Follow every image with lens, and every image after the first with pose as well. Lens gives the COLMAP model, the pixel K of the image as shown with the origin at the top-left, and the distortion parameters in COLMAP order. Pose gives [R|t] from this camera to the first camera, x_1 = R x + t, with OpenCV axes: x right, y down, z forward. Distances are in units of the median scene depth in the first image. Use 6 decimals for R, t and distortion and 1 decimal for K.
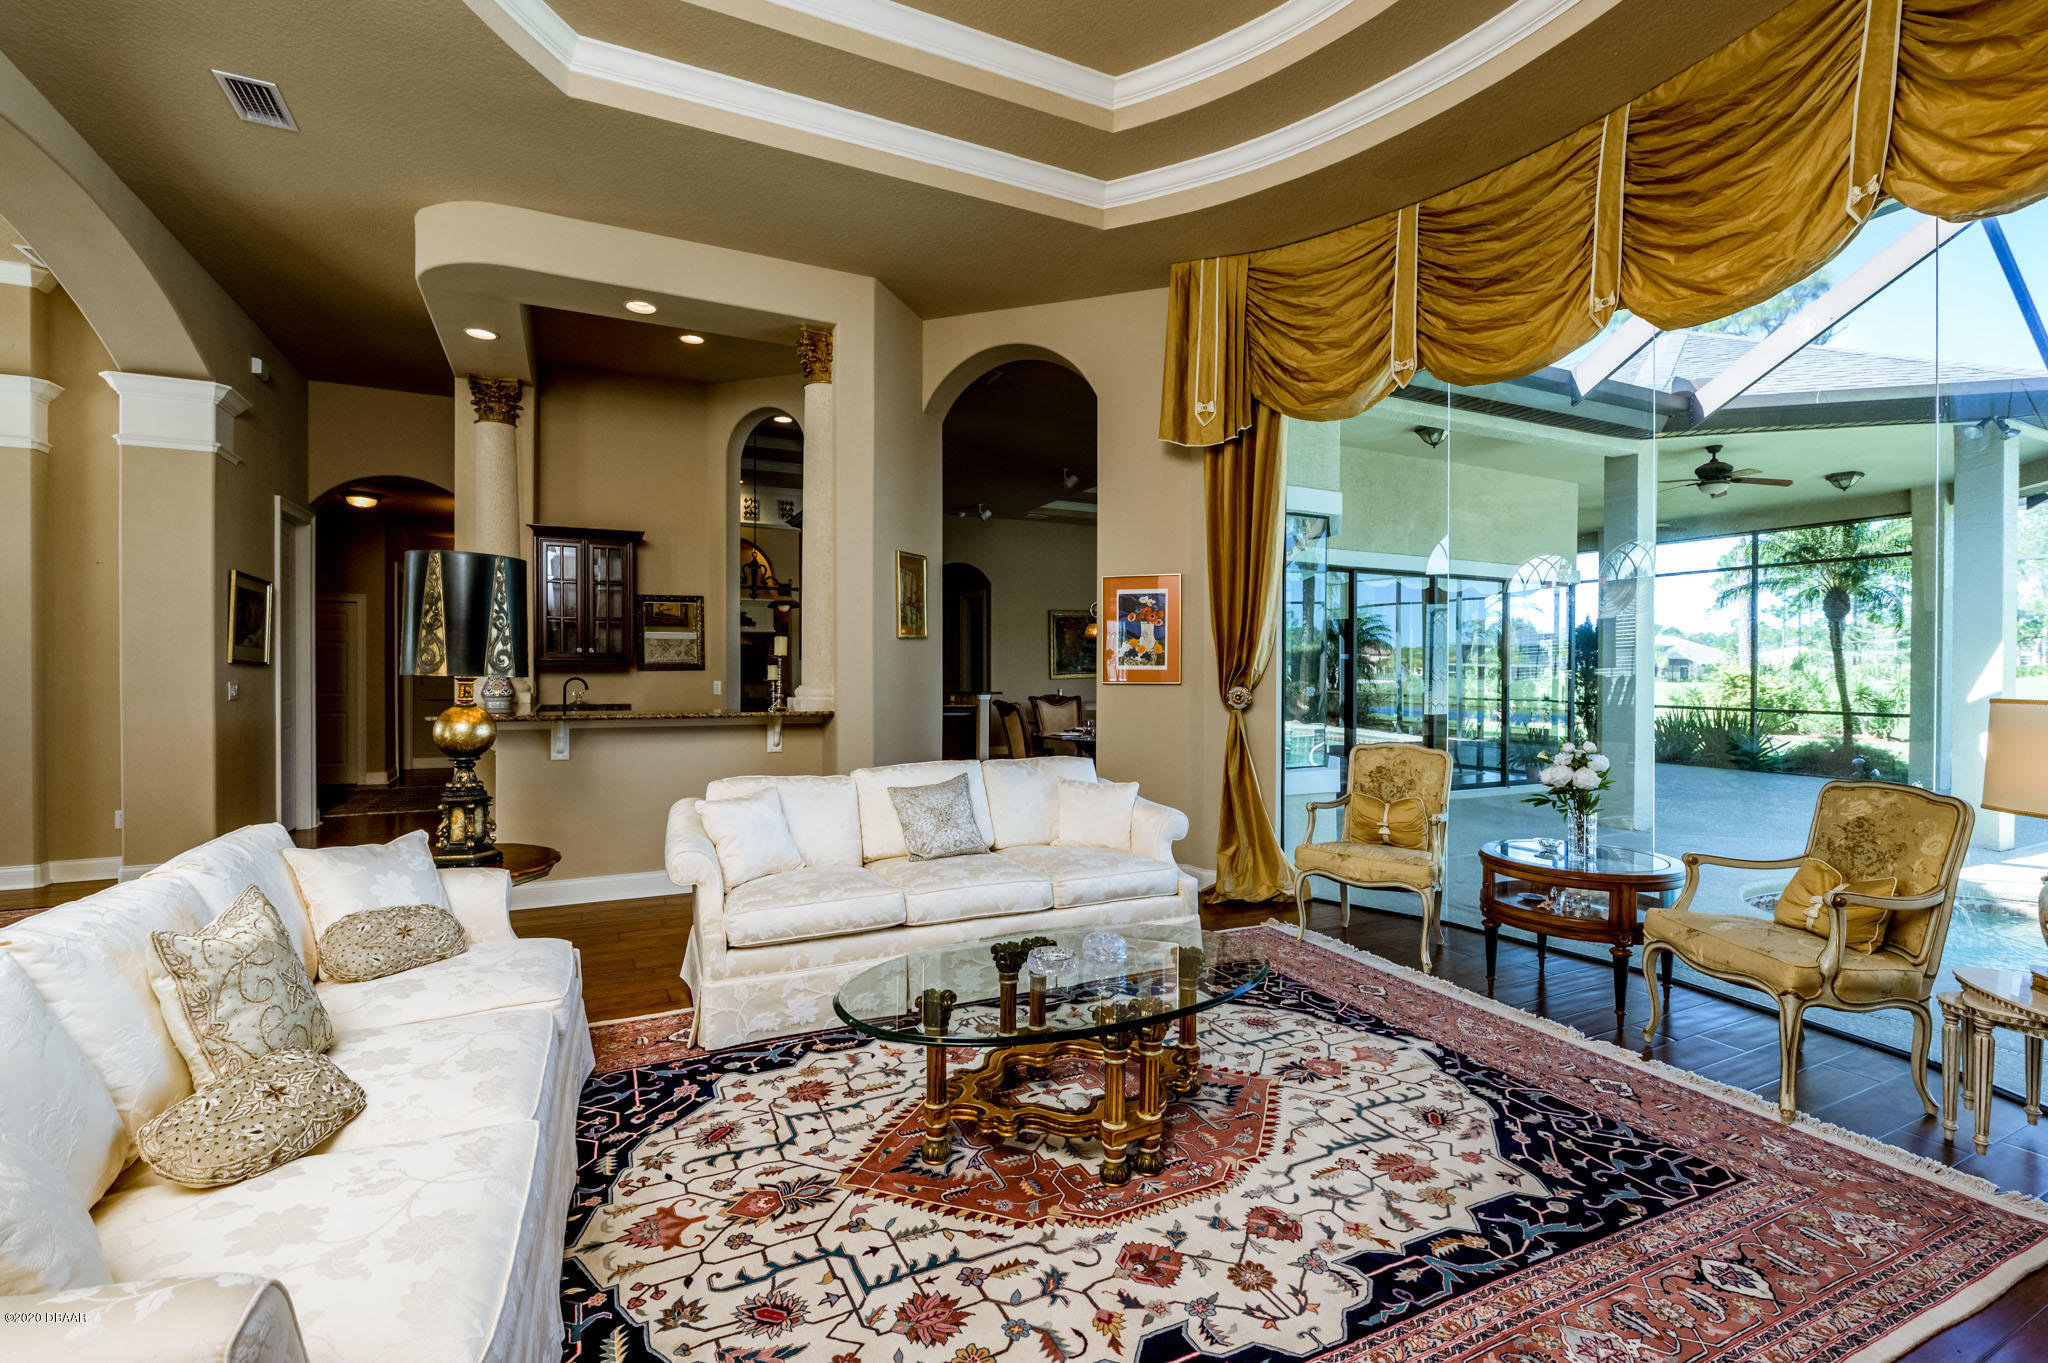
lens RADIAL K [[892.3, 0, 1024.0], [0, 892.3, 676.1], [0, 0, 1]] dist [-0.010006, -0.000316]
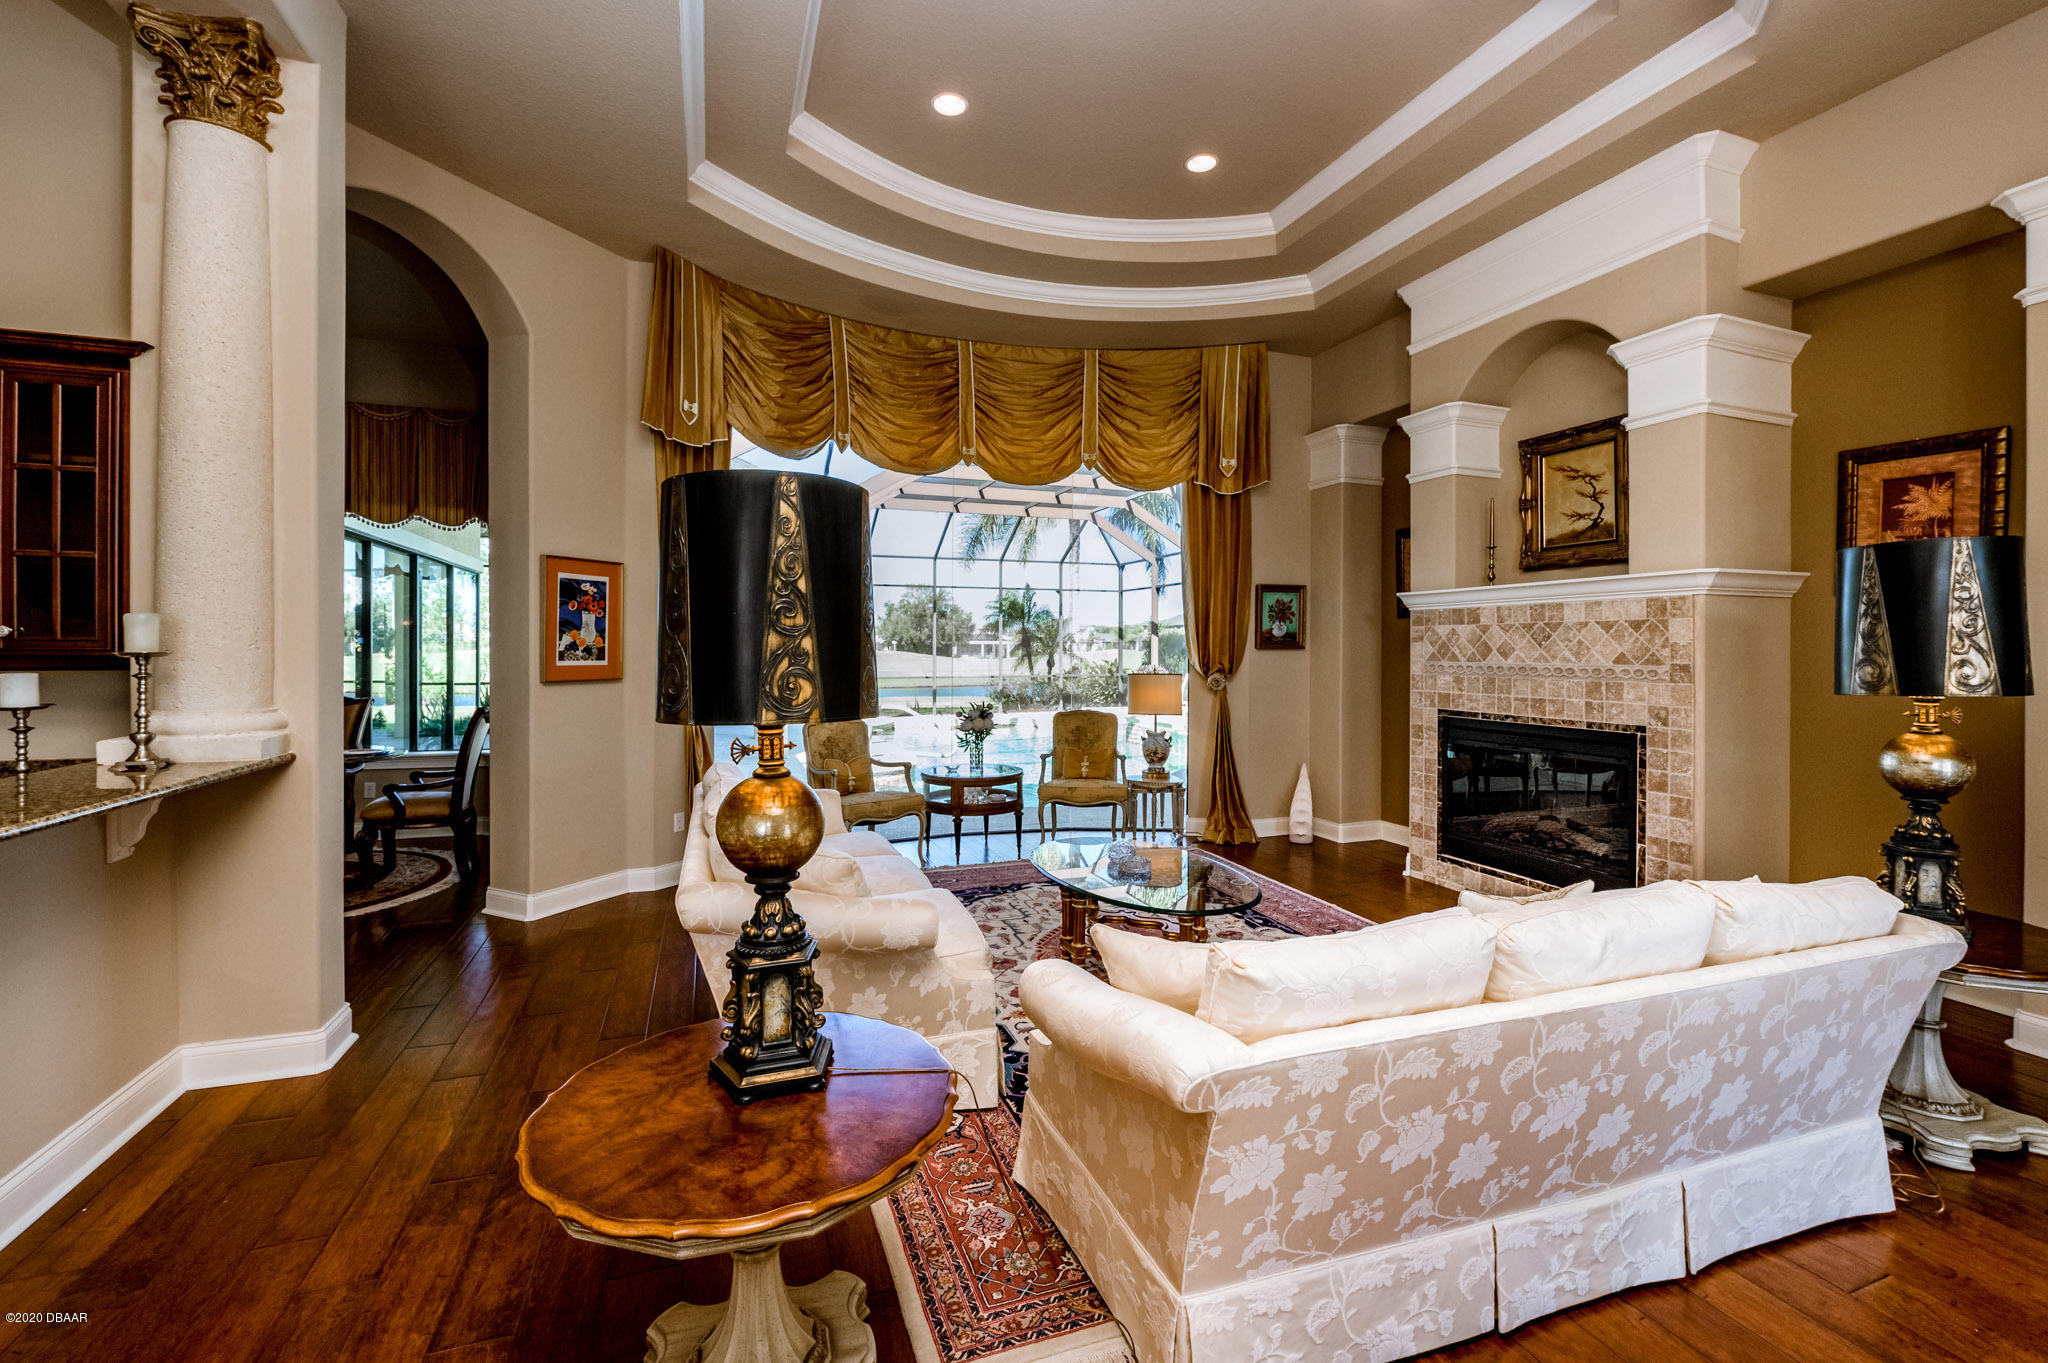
lens RADIAL K [[839.4, 0, 1021.9], [0, 839.4, 659.9], [0, 0, 1]] dist [-0.058521, 0.056268]
pose [[0.111455, -0.015734, 0.993645, -1.165591], [0.002658, 0.999876, 0.015535, -0.044280], [-0.993766, 0.000909, 0.111483, 0.861371]]
